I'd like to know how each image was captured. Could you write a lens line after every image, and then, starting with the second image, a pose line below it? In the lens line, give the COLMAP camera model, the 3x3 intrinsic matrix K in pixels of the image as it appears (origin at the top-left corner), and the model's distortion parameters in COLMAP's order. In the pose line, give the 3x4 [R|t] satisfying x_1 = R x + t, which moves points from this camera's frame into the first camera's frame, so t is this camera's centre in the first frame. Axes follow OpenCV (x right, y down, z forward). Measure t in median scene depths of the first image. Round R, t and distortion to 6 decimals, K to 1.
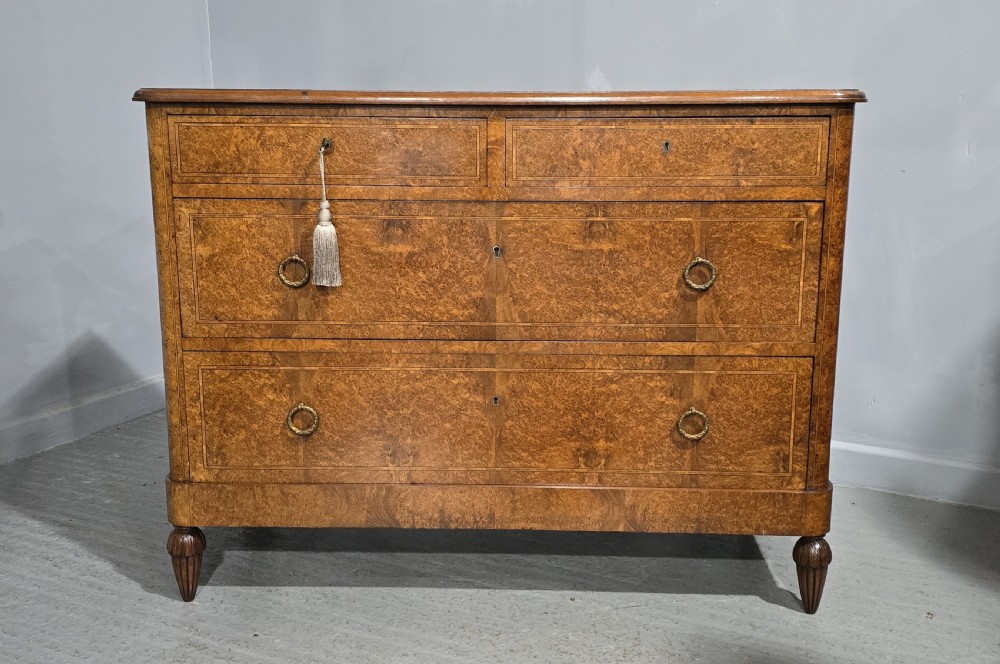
lens RADIAL K [[1085.3, 0, 506.1], [0, 1085.3, 336.3], [0, 0, 1]] dist [0.178452, -0.490145]
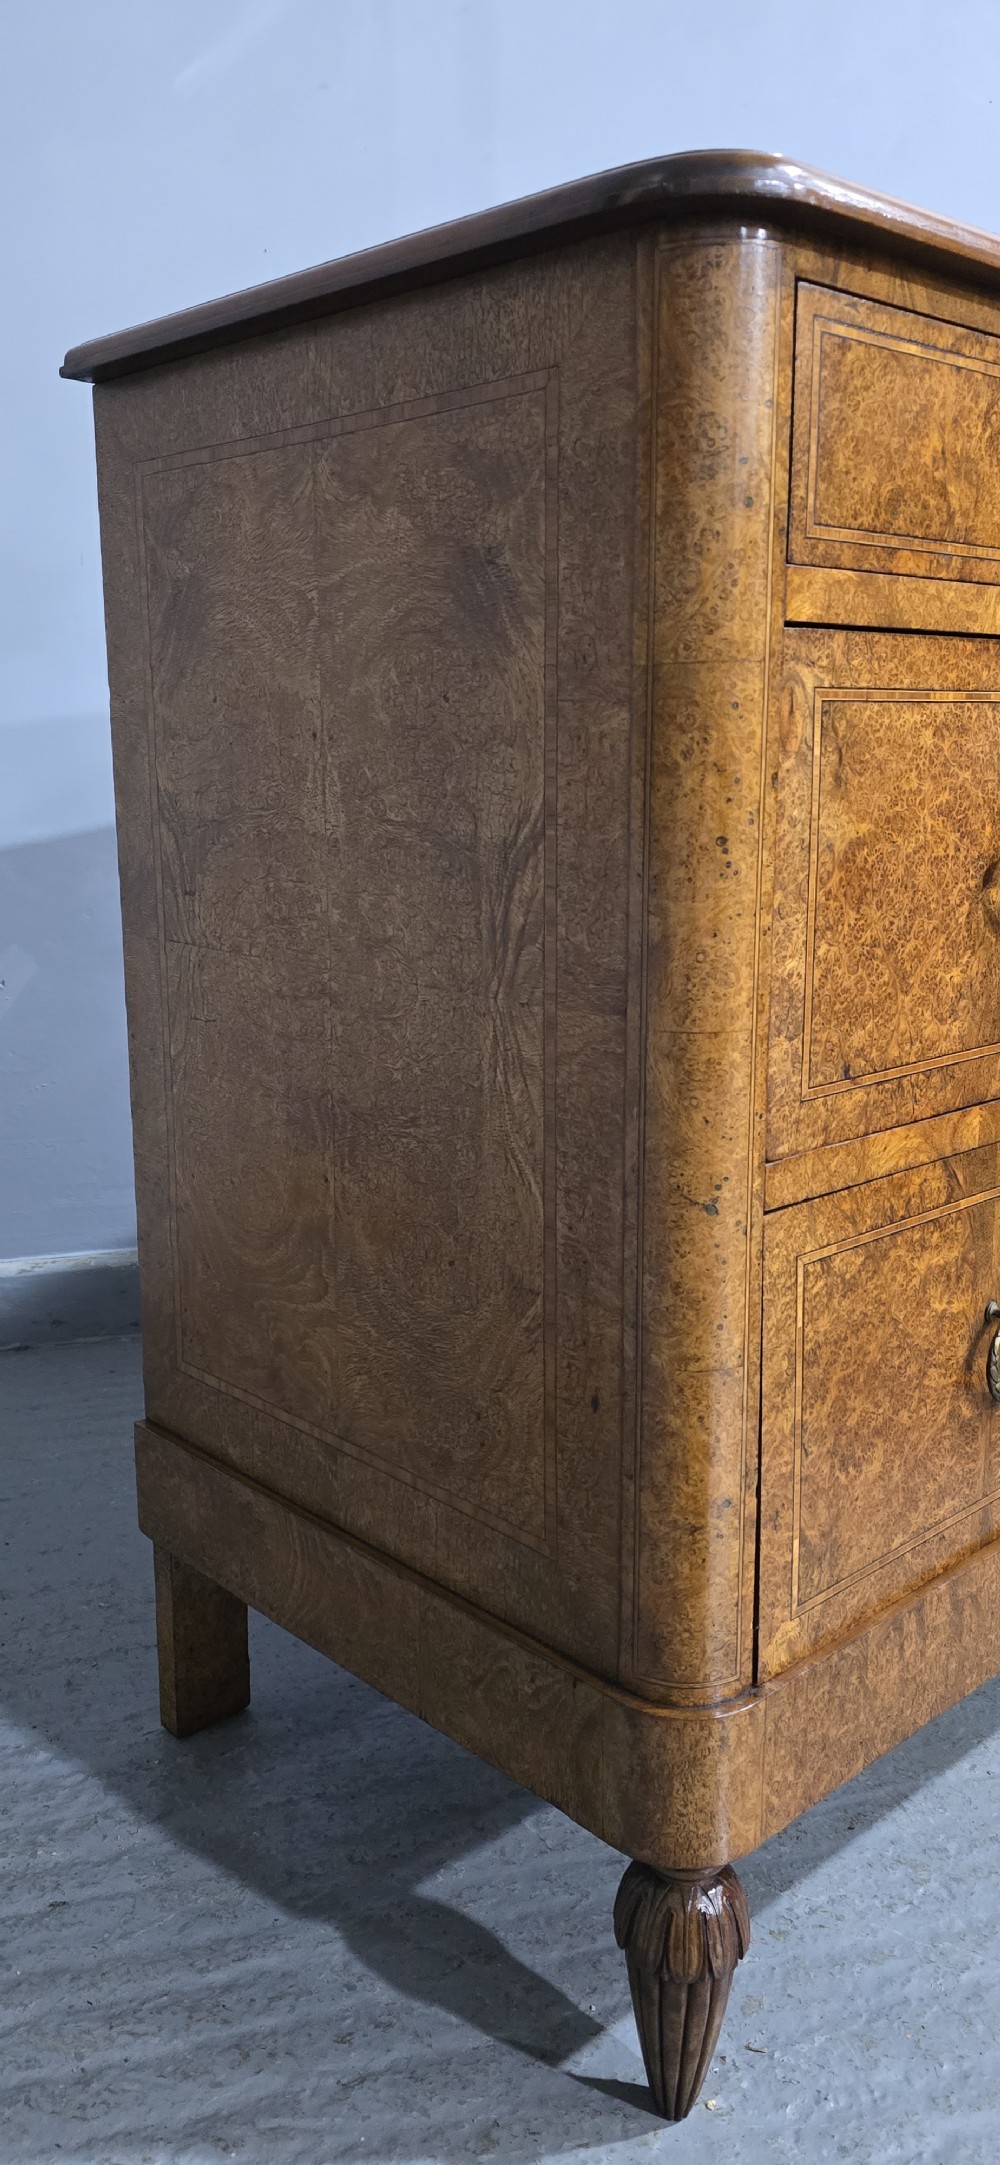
lens RADIAL K [[1651.3, 0, 511.2], [0, 1651.3, 1075.7], [0, 0, 1]] dist [0.111457, -0.188316]
pose [[0.703029, -0.147254, 0.695749, -0.619708], [0.155897, 0.986443, 0.051250, -0.050825], [-0.693863, 0.072435, 0.716454, 0.757079]]
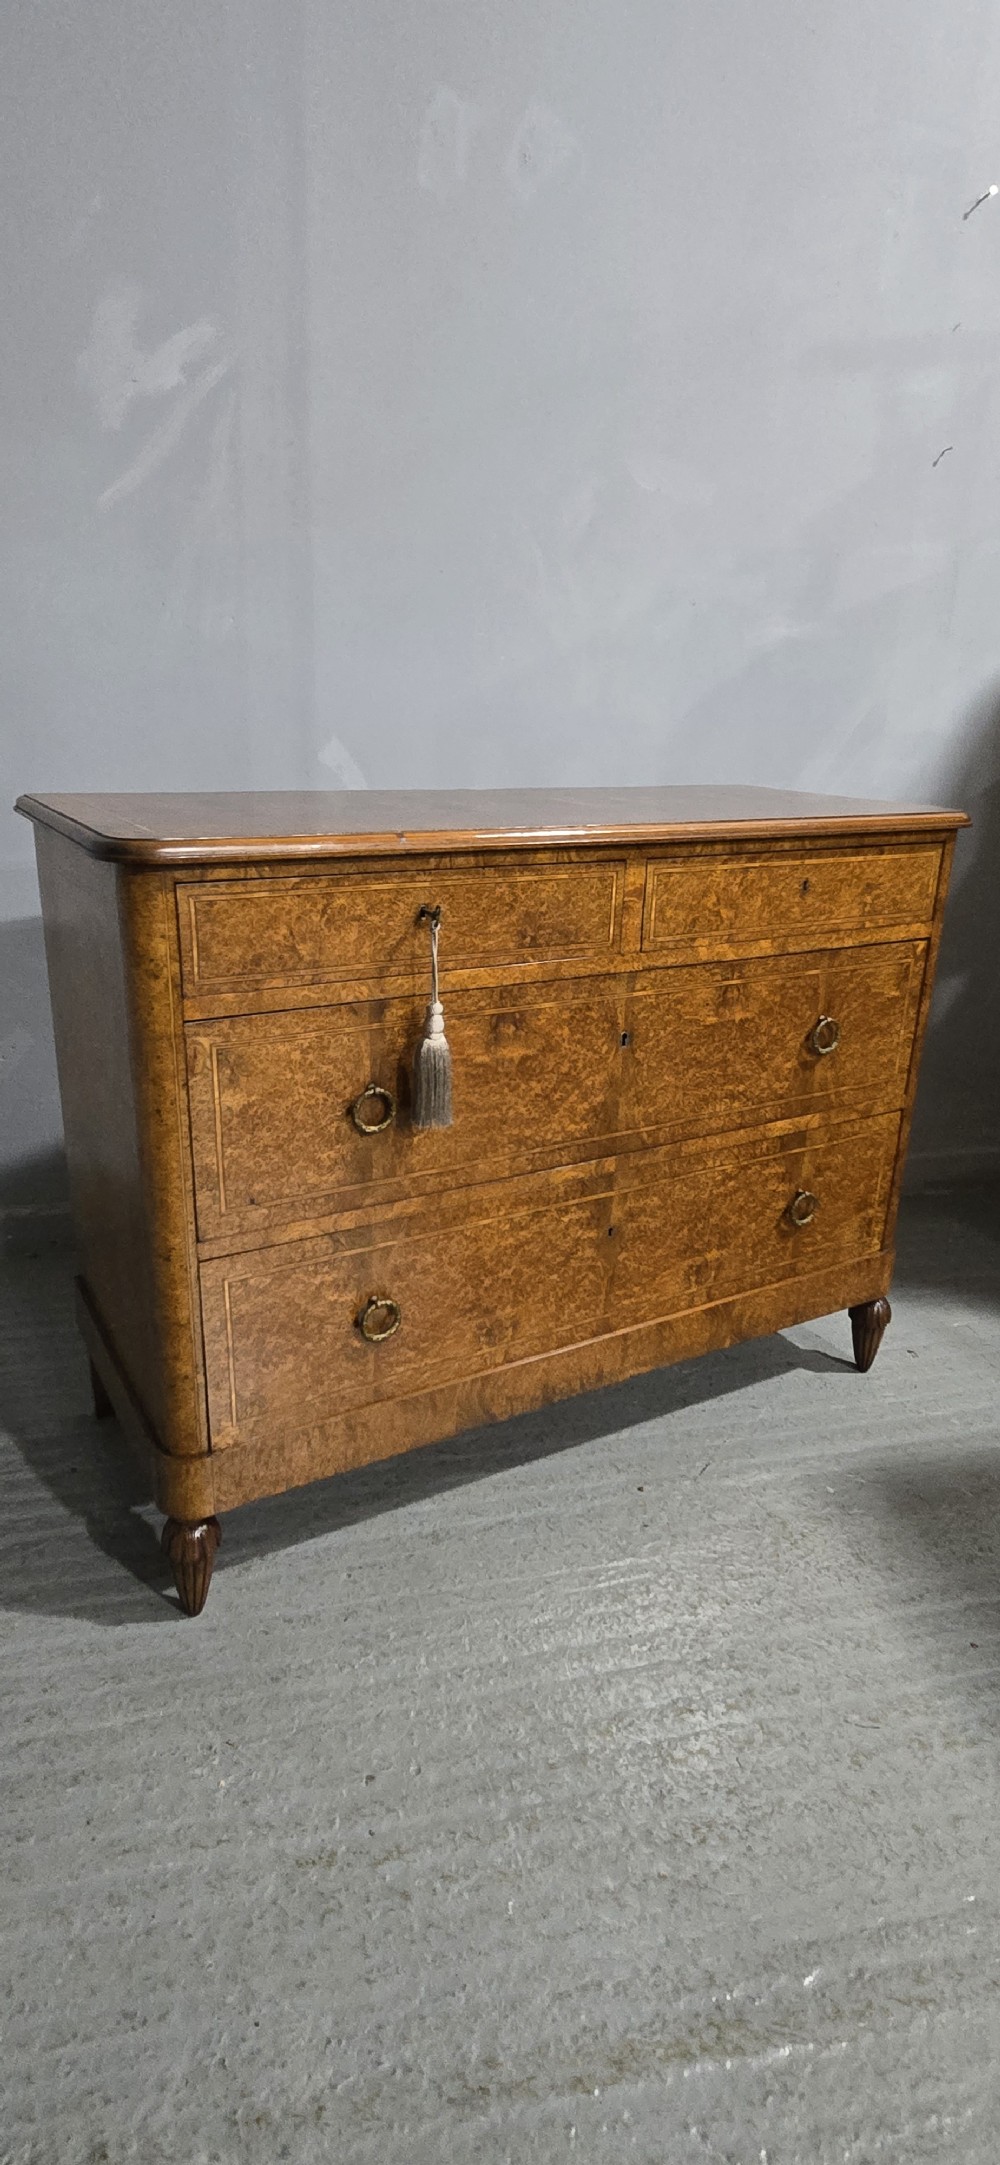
lens RADIAL K [[1146.8, 0, 499.3], [0, 1146.8, 1092.2], [0, 0, 1]] dist [-0.024538, 0.000125]
pose [[0.843670, -0.153819, 0.514355, -0.470103], [0.085757, 0.984386, 0.153721, -0.164929], [-0.529969, -0.085580, 0.843688, 0.385067]]
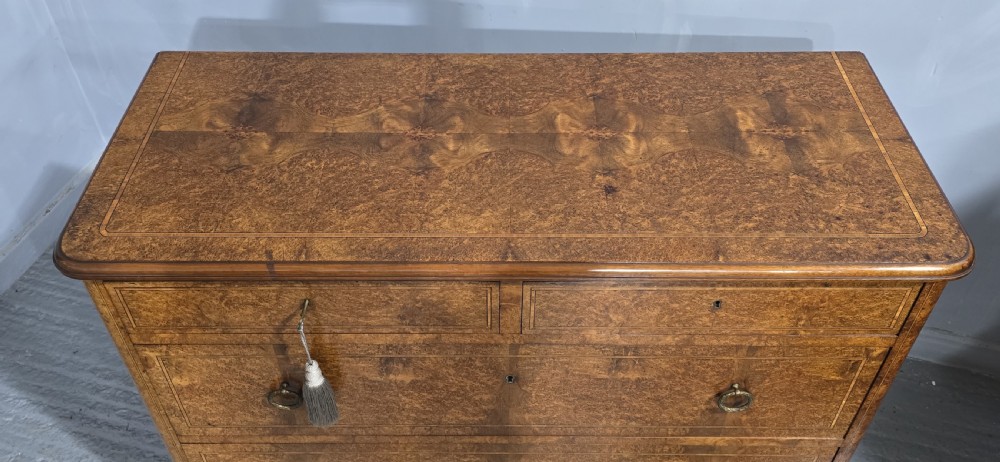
lens RADIAL K [[850.2, 0, 487.5], [0, 850.2, 230.9], [0, 0, 1]] dist [0.126233, -0.278390]
pose [[0.999691, -0.023160, 0.009041, -0.030071], [0.014828, 0.847298, 0.530911, -0.541913], [-0.019956, -0.530613, 0.847380, 0.461692]]
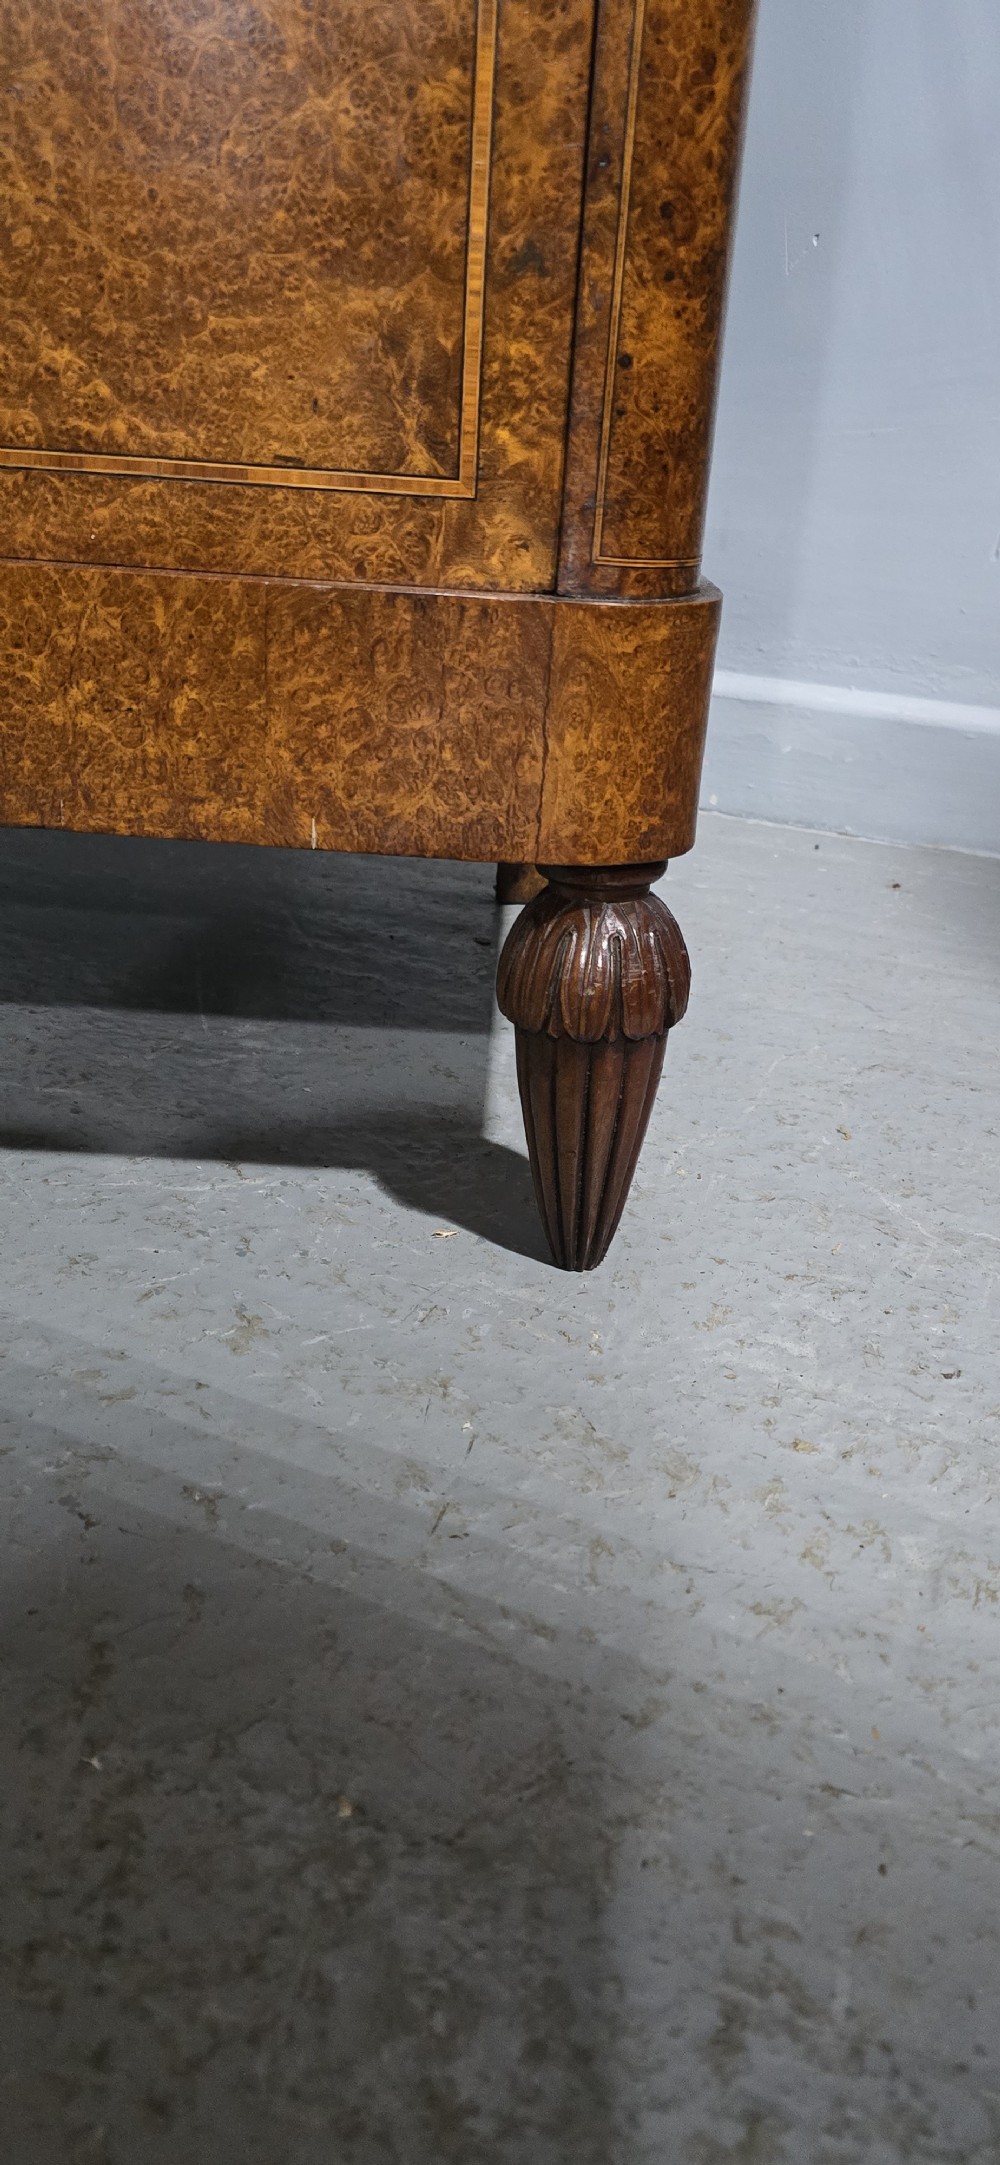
lens RADIAL K [[1651.3, 0, 511.2], [0, 1651.3, 1075.7], [0, 0, 1]] dist [0.111457, -0.188316]
pose [[0.998141, 0.050777, 0.033718, 0.265306], [-0.055966, 0.982622, 0.176978, 0.171418], [-0.024145, -0.178536, 0.983637, 0.739926]]
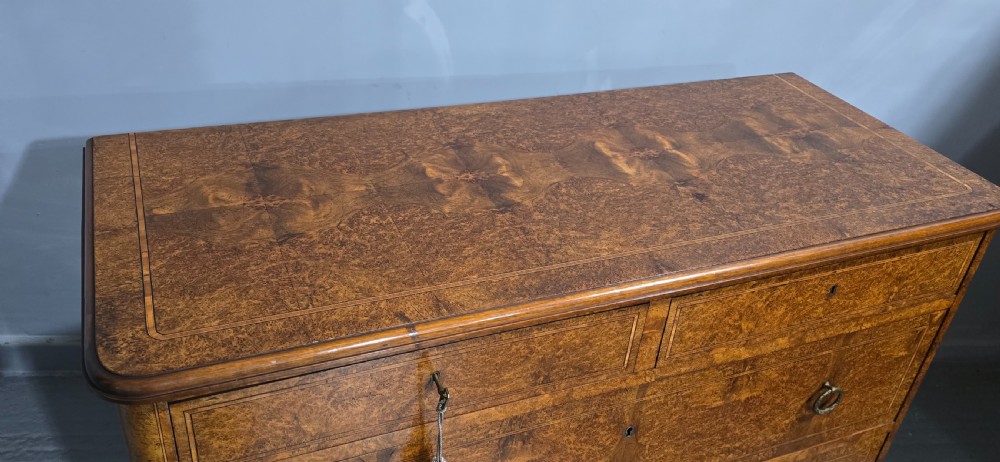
lens RADIAL K [[807.8, 0, 494.8], [0, 807.8, 229.2], [0, 0, 1]] dist [0.084526, -0.147375]
pose [[0.905906, -0.163986, 0.390440, -0.293583], [0.010095, 0.930082, 0.367214, -0.419311], [-0.423359, -0.328720, 0.844222, 0.584369]]
